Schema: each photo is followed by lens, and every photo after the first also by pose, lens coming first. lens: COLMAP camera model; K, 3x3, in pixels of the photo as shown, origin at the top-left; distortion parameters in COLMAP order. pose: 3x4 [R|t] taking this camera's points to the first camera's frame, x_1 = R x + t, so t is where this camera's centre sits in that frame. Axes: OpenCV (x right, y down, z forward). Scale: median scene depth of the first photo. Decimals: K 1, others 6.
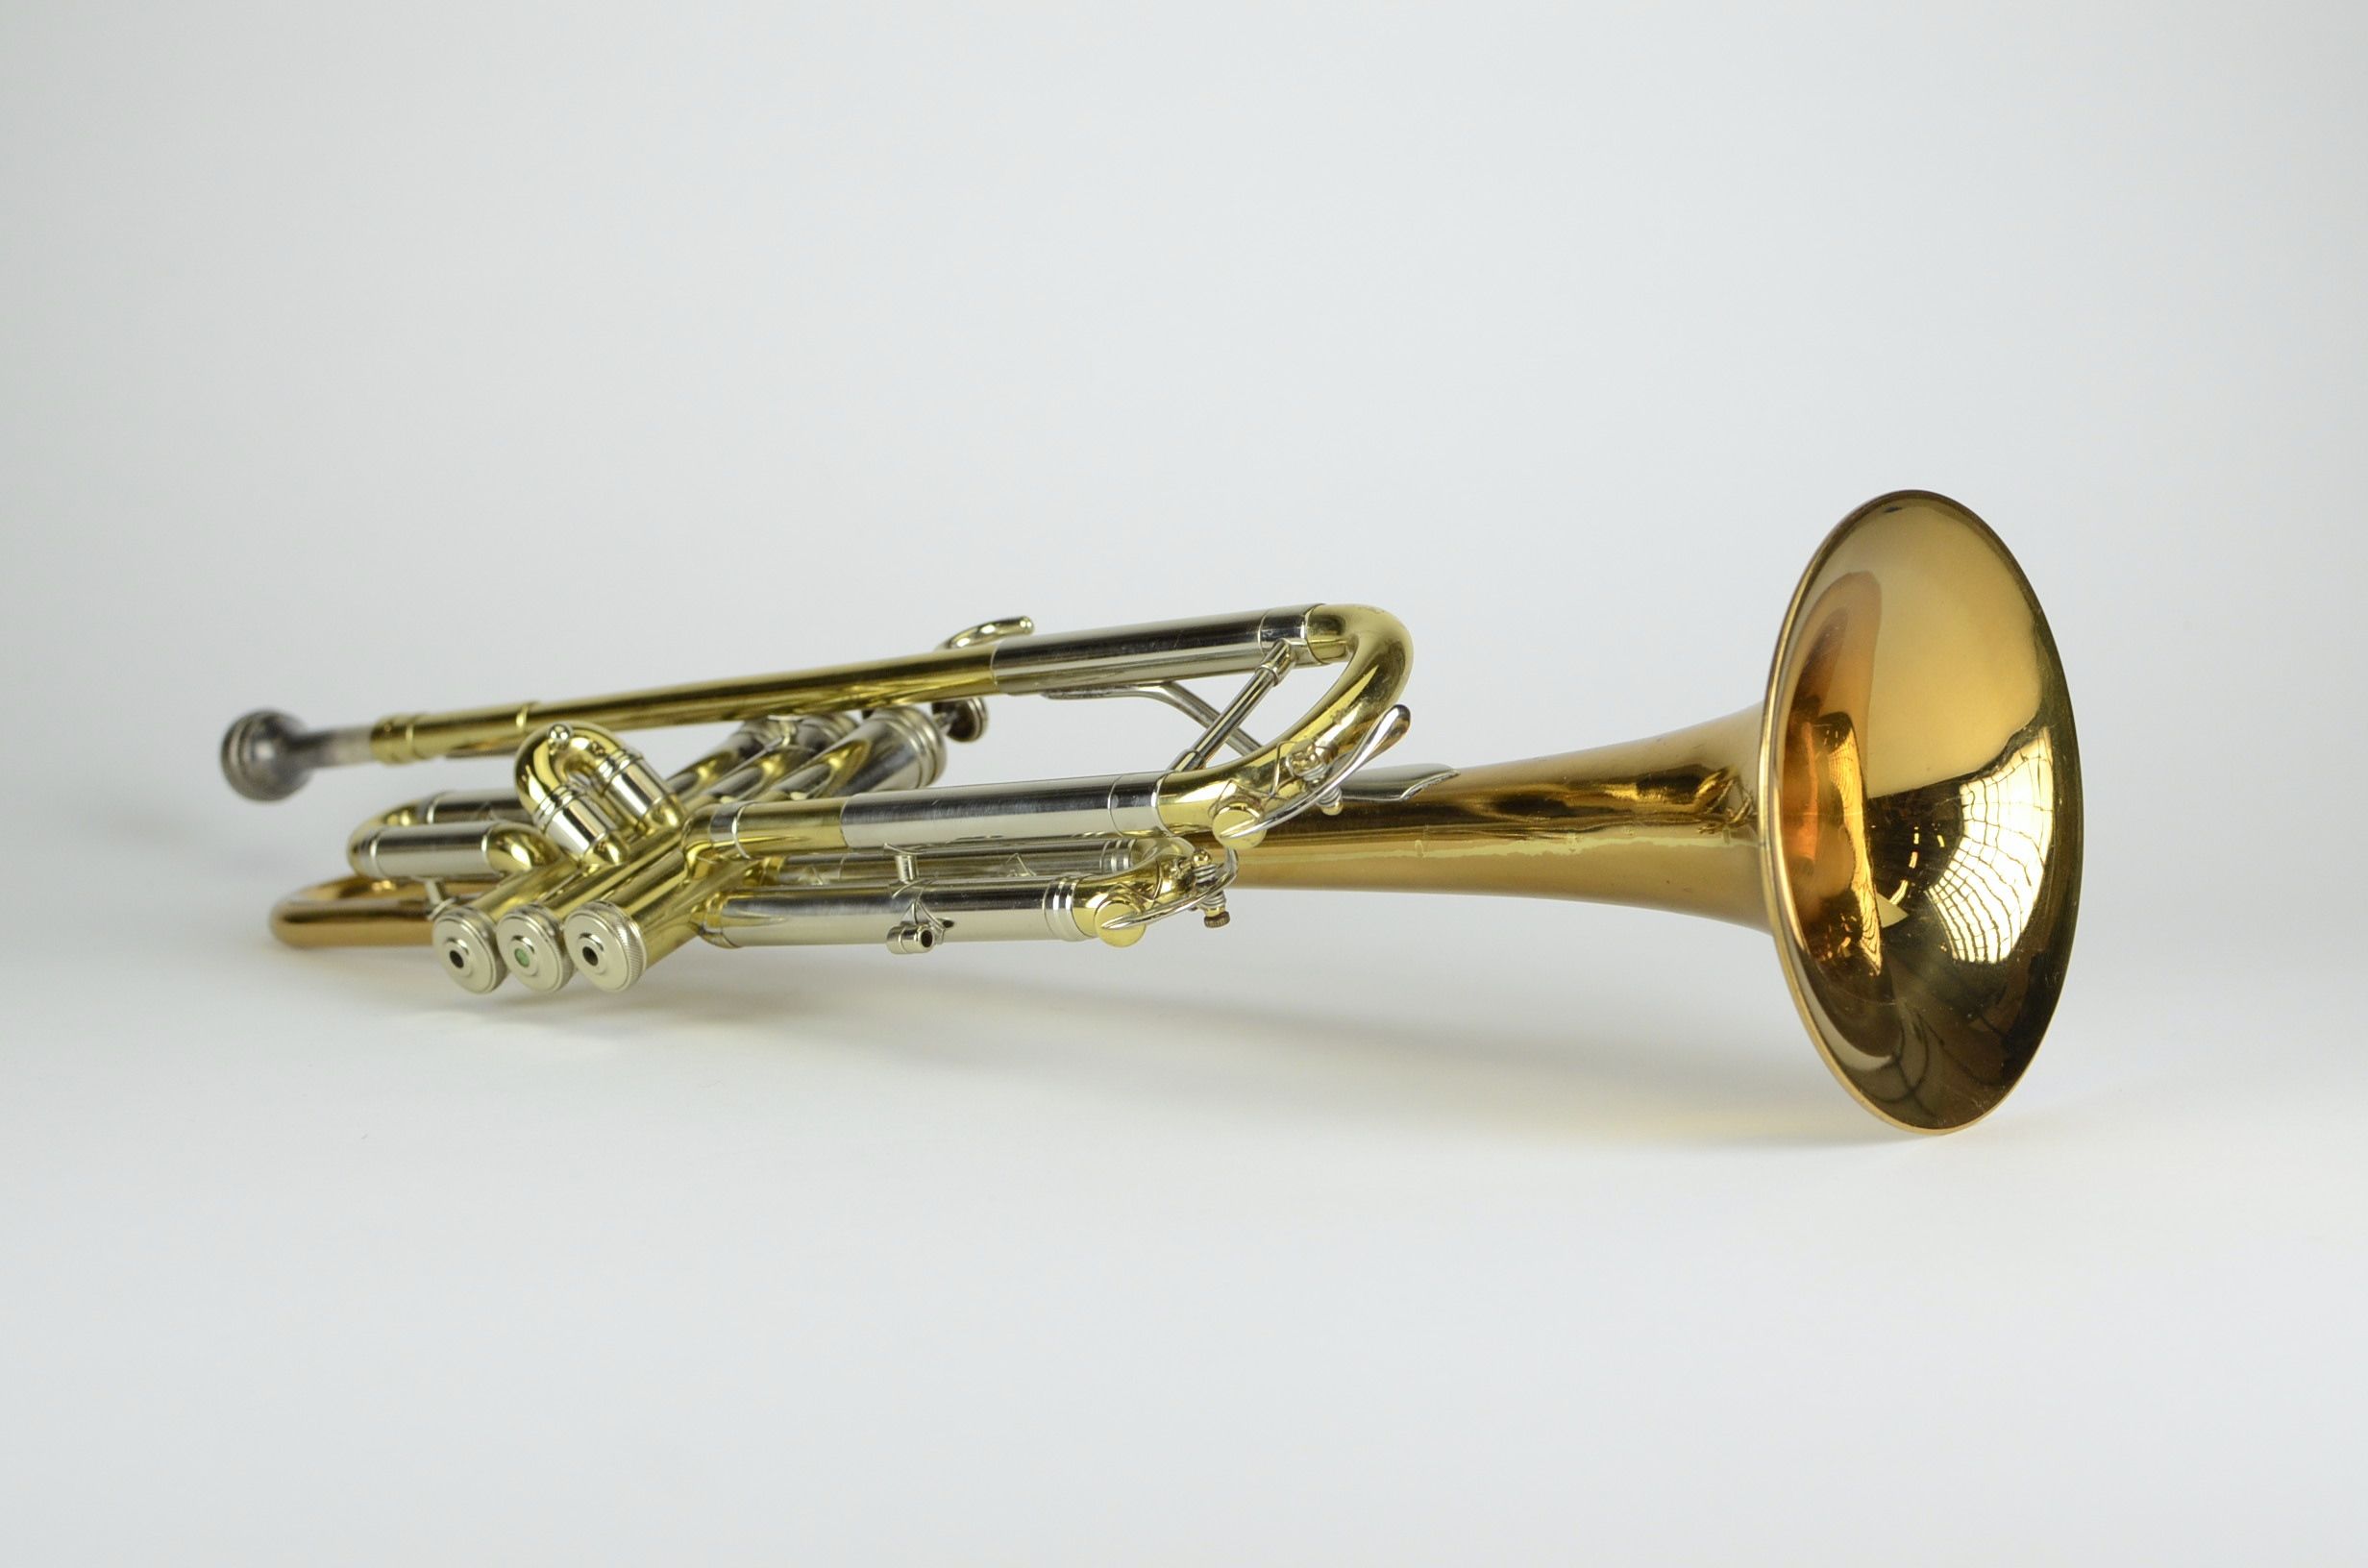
lens RADIAL K [[3533.0, 0, 1184.0], [0, 3533.0, 784.0], [0, 0, 1]] dist [-0.134580, 0.031018]
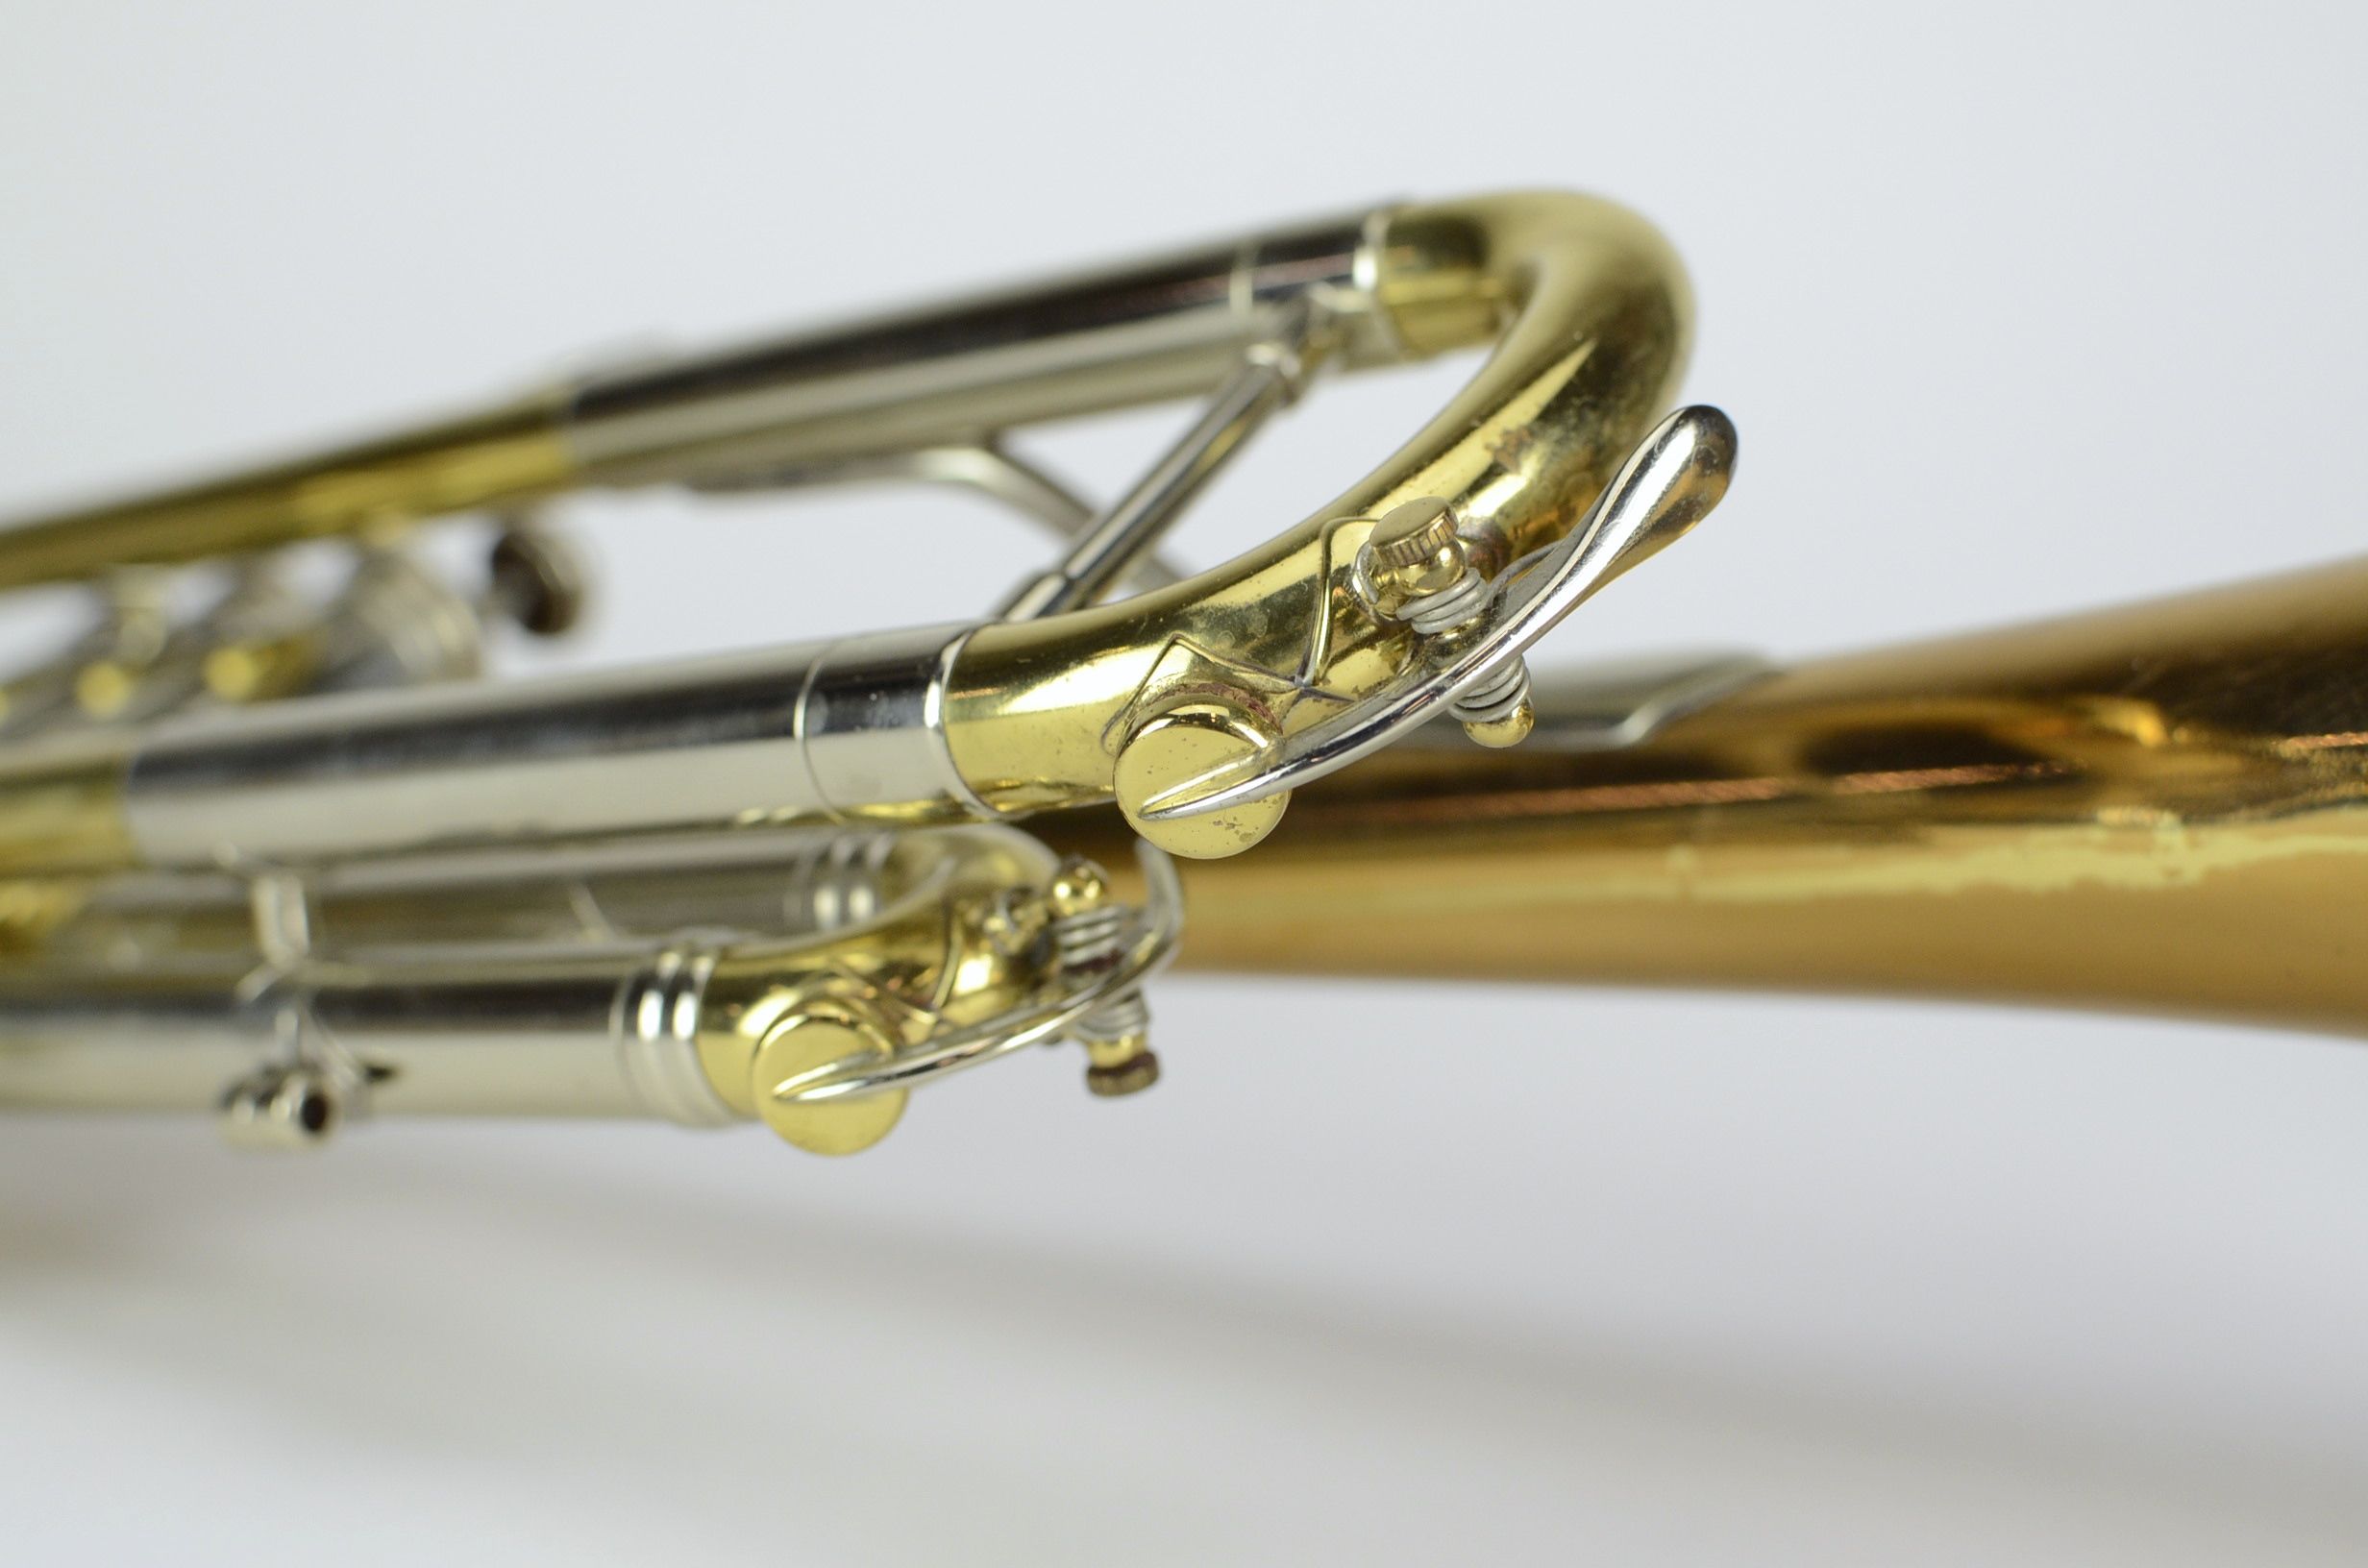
lens RADIAL K [[3533.0, 0, 1184.0], [0, 3533.0, 784.0], [0, 0, 1]] dist [-0.134580, 0.031018]
pose [[0.999315, 0.008729, 0.035957, 0.002809], [-0.007865, 0.999679, -0.024088, 0.018824], [-0.036156, 0.023789, 0.999063, 0.661920]]
